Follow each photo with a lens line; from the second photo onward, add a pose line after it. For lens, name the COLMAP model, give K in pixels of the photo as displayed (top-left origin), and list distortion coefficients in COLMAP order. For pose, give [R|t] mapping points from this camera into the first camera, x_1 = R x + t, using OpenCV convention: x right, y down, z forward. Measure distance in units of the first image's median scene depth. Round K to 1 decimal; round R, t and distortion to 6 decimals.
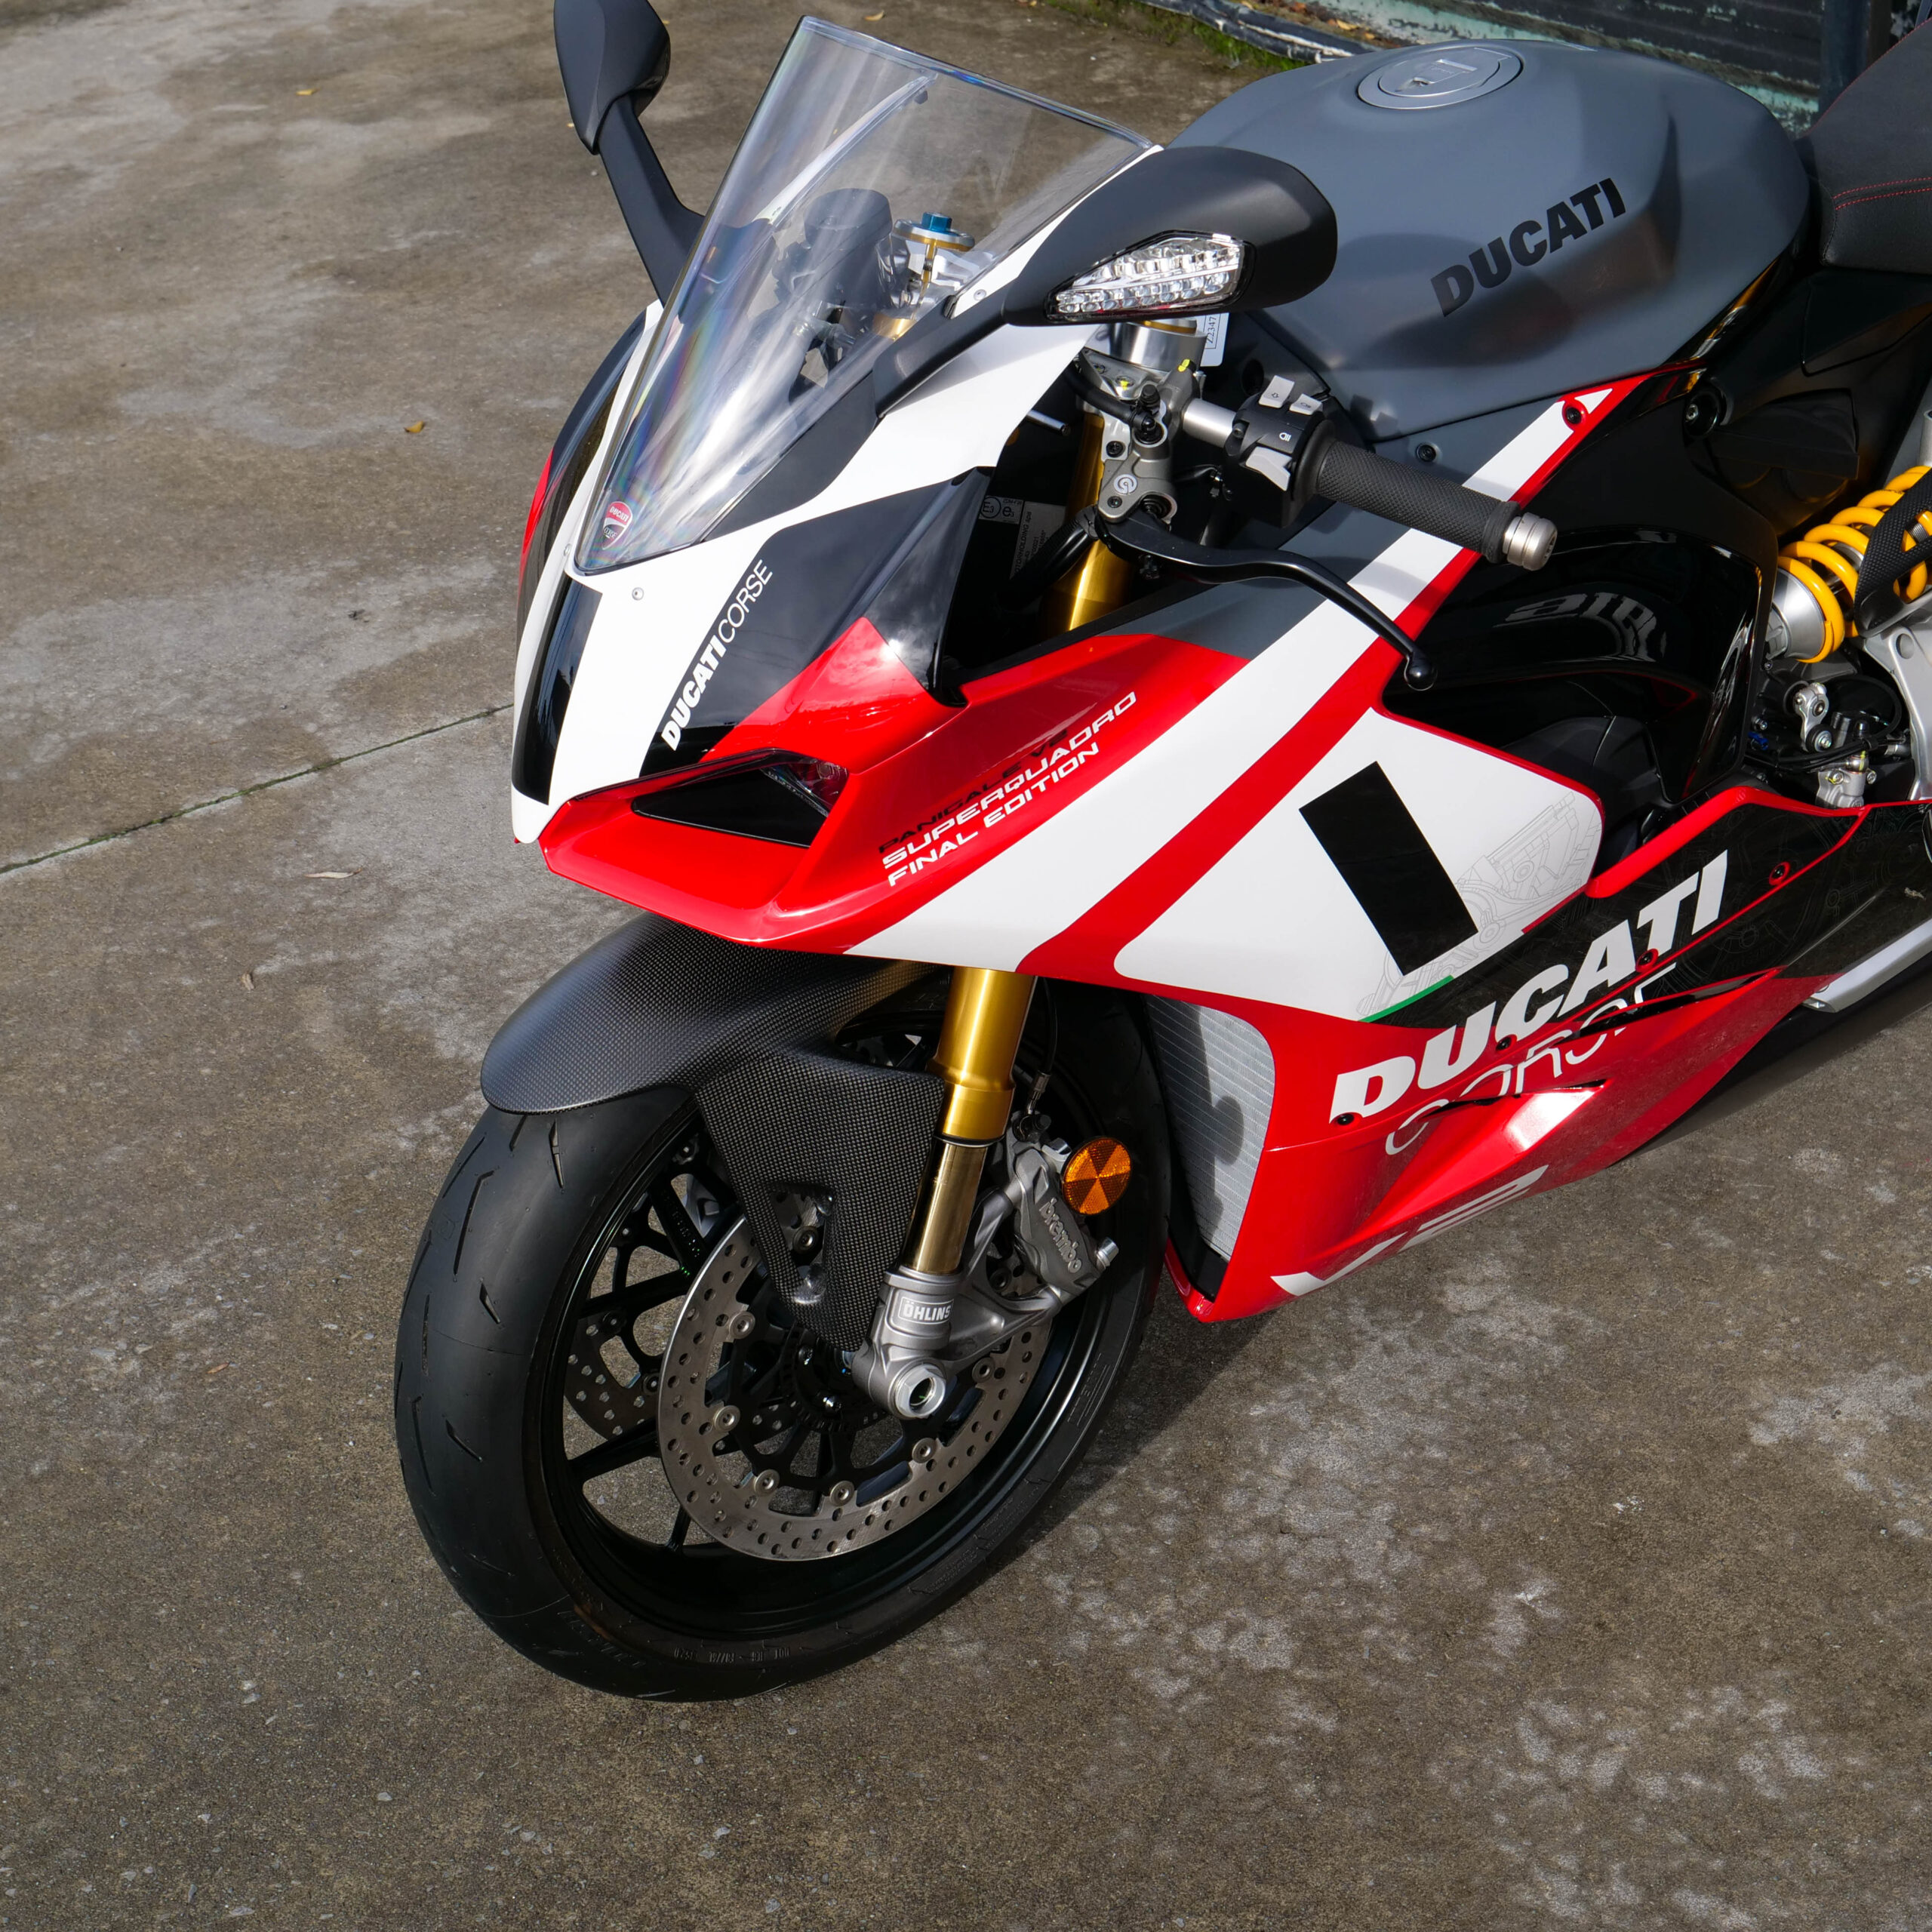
lens RADIAL K [[3471.5, 0, 914.3], [0, 3471.5, 962.8], [0, 0, 1]] dist [0.000705, -0.083264]
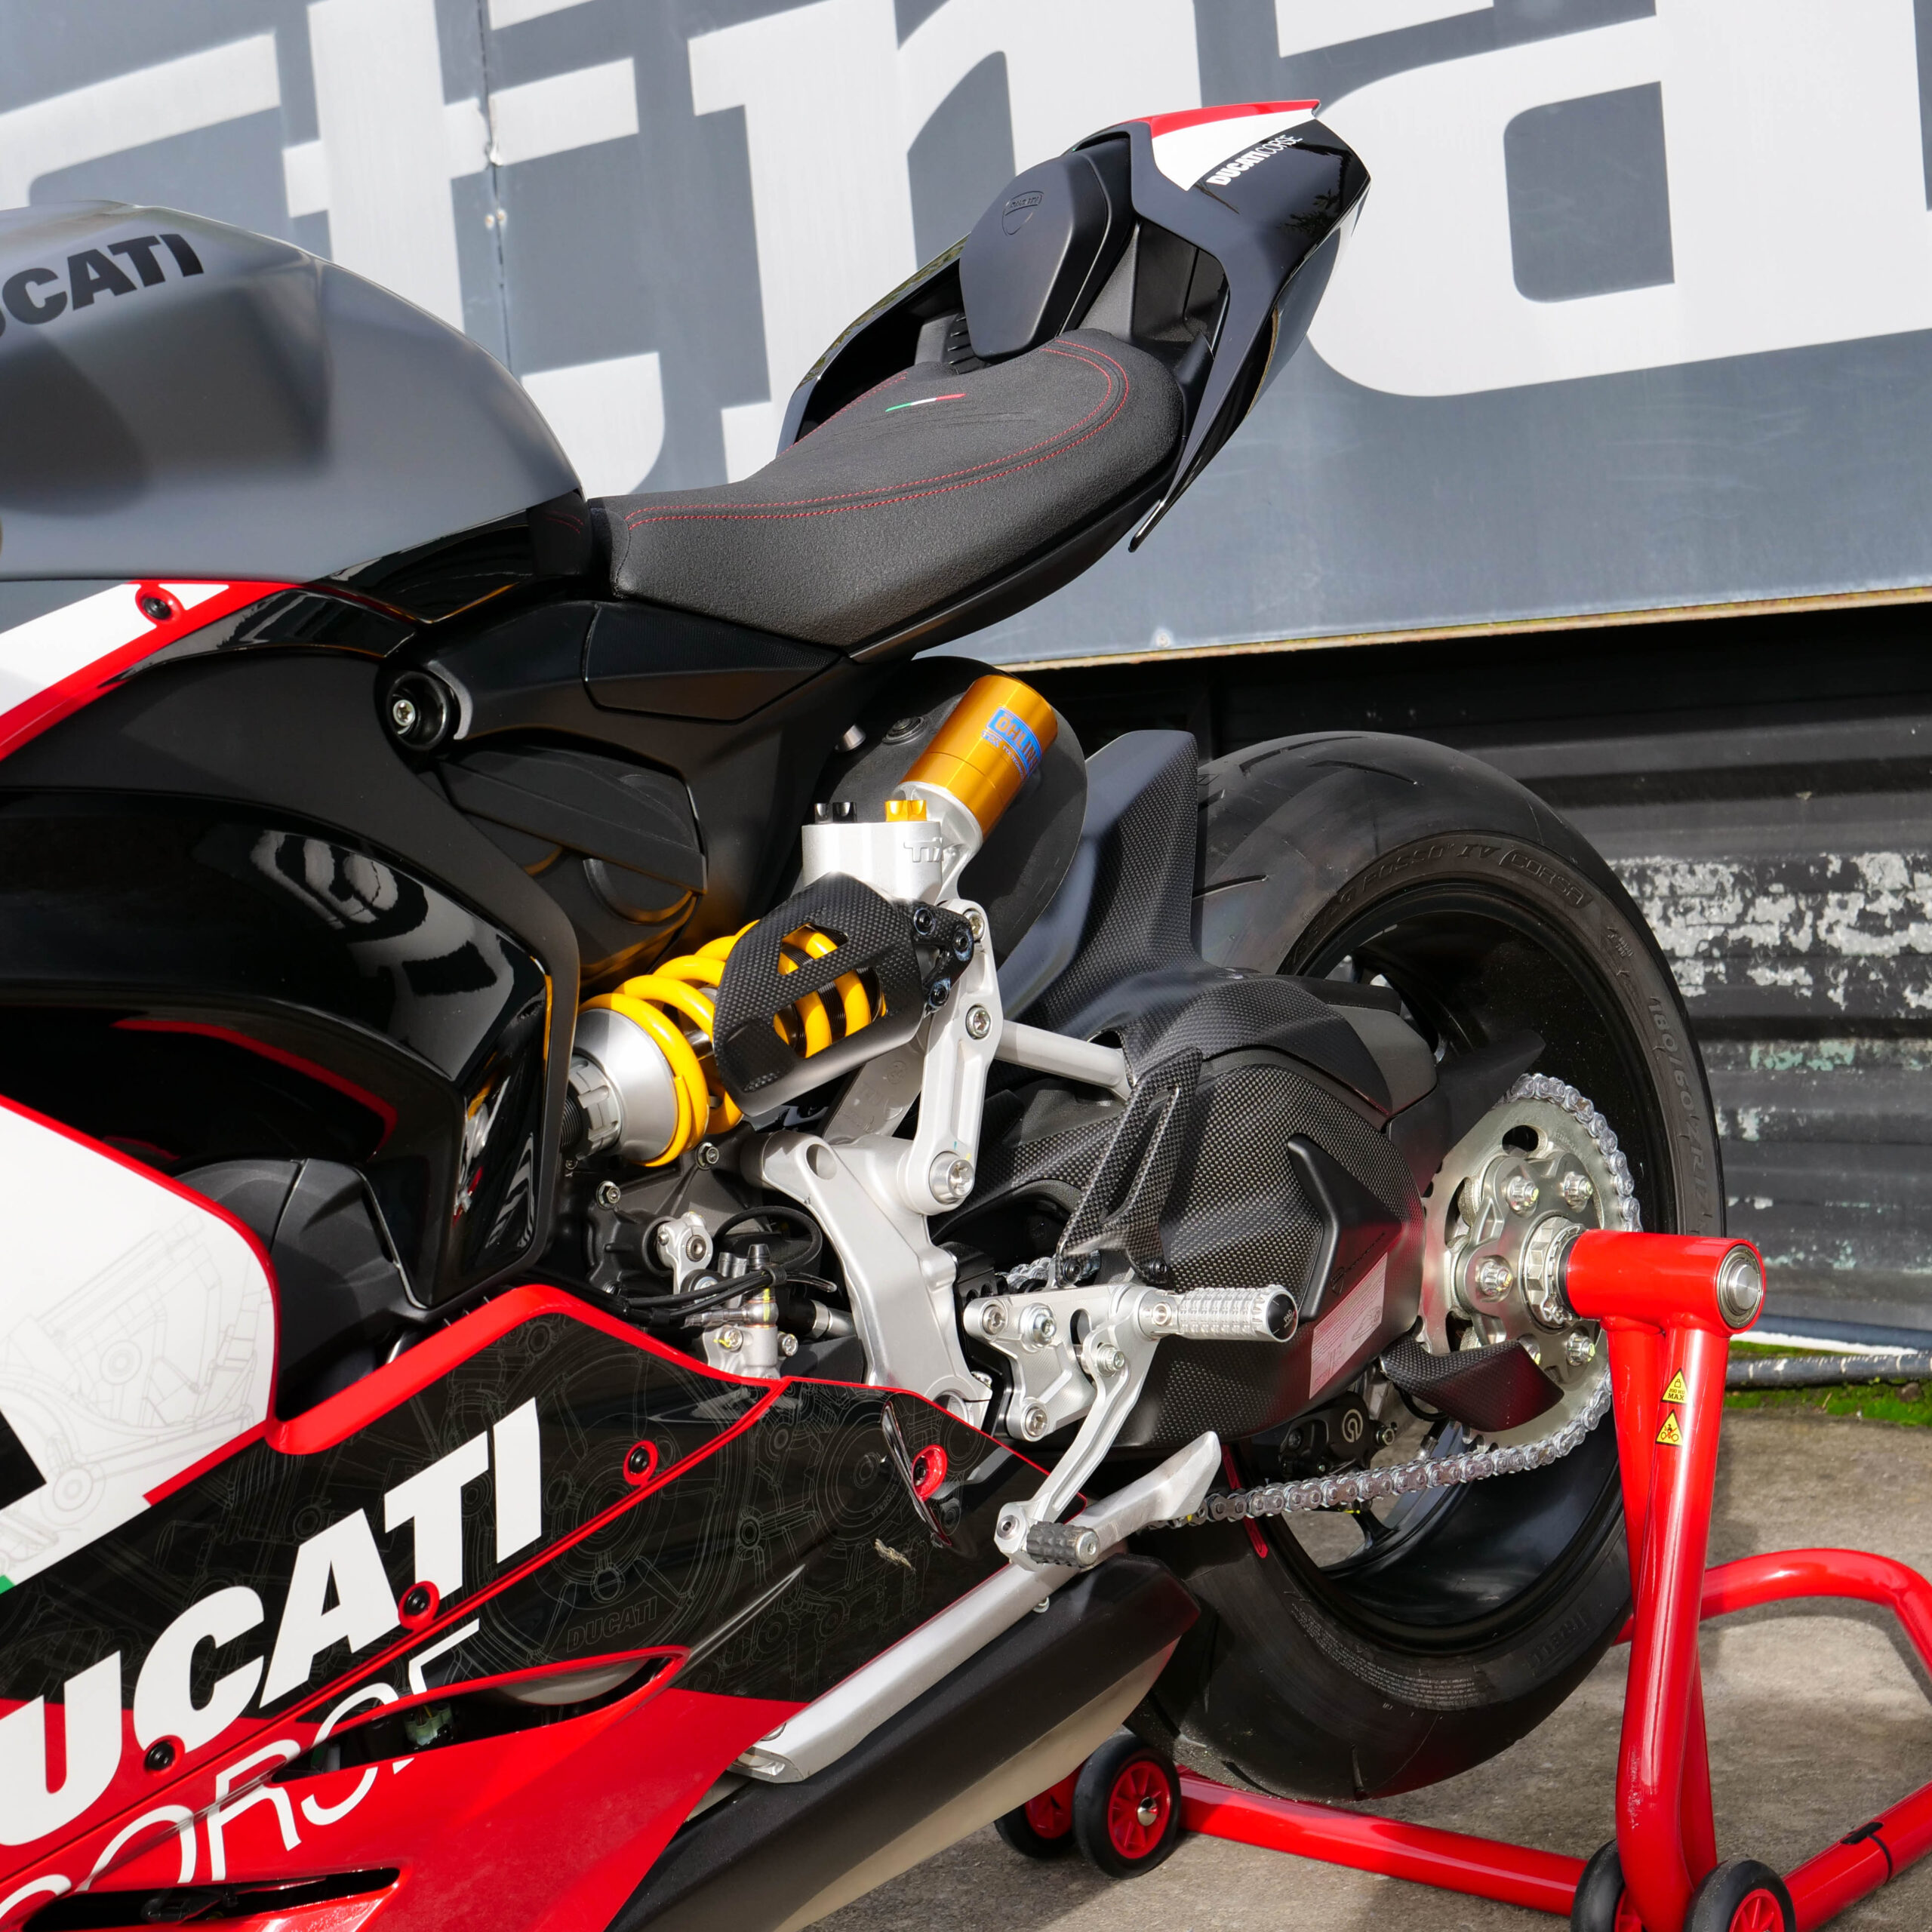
lens RADIAL K [[3384.3, 0, 933.9], [0, 3384.3, 982.2], [0, 0, 1]] dist [0.031404, -0.174647]
pose [[0.971187, -0.037017, 0.235427, 0.168502], [0.132604, 0.904754, -0.404767, 0.148221], [-0.198020, 0.424323, 0.883594, 0.448647]]
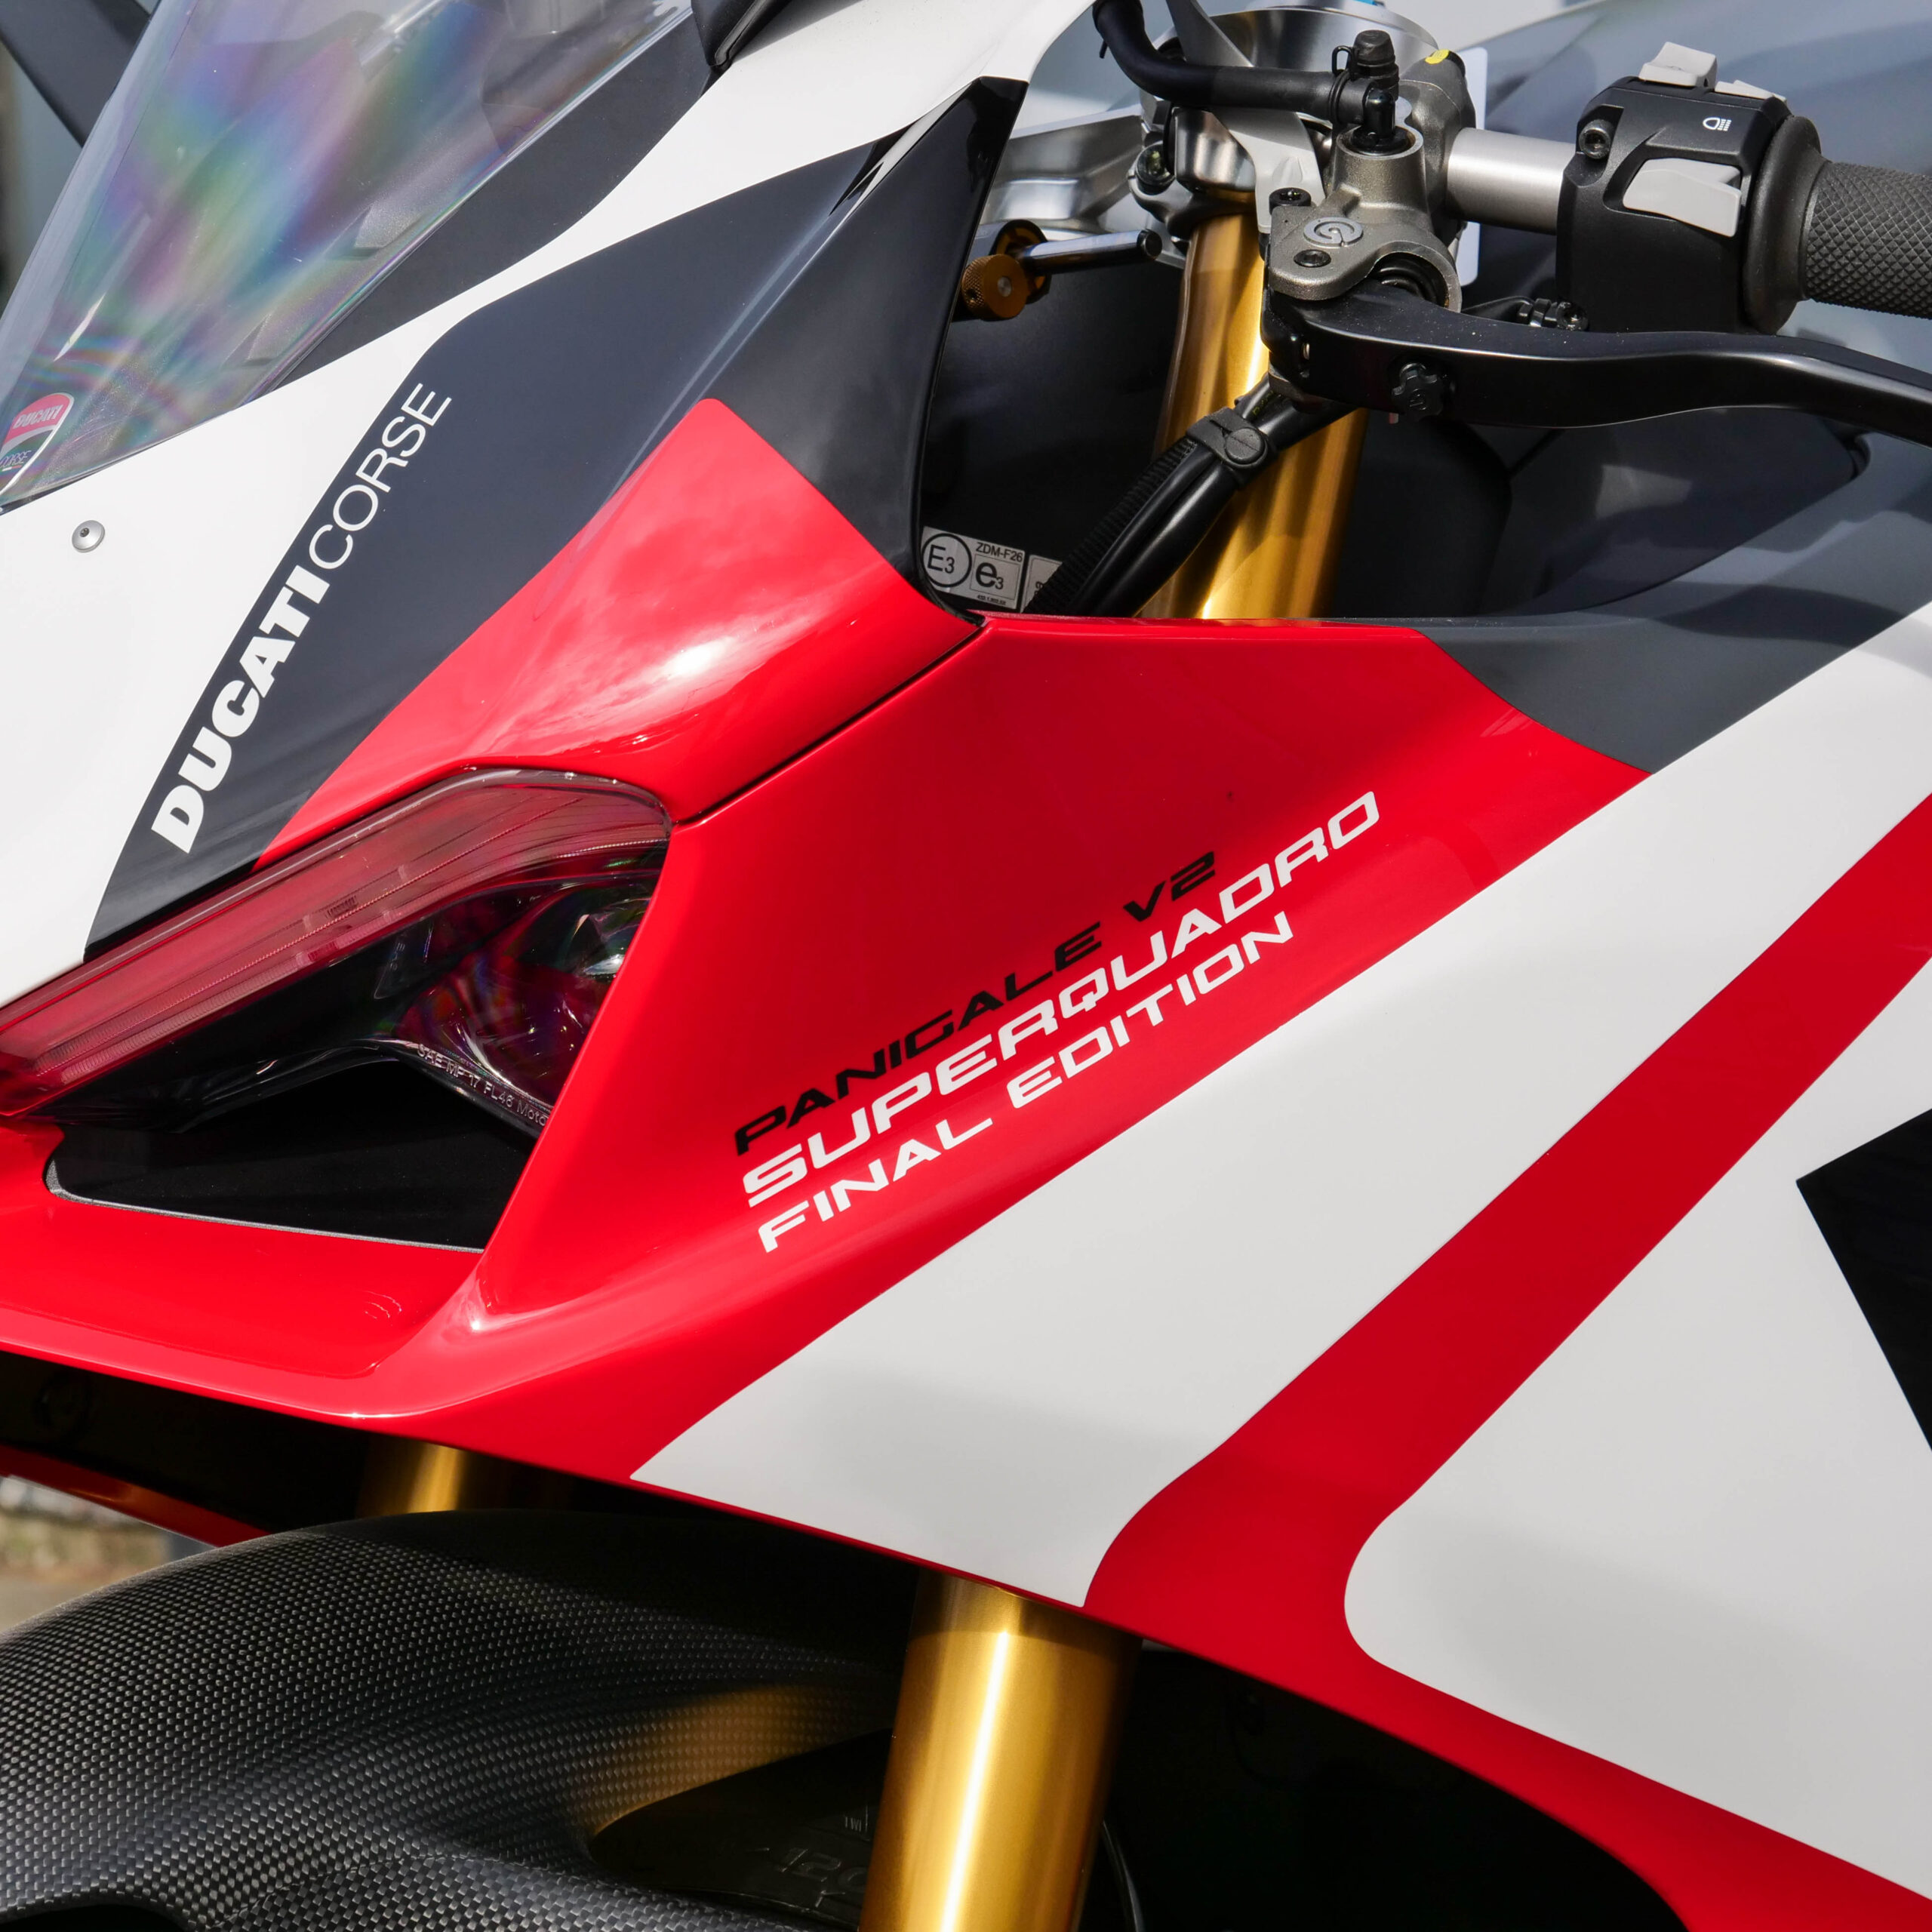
lens RADIAL K [[6513.4, 0, 966.0], [0, 6513.4, 966.0], [0, 0, 1]] dist [-0.032543, 0.780926]
pose [[0.993759, 0.000143, 0.111547, -0.055233], [0.053468, 0.877023, -0.477465, 0.248670], [-0.097897, 0.480449, 0.871542, 0.334582]]
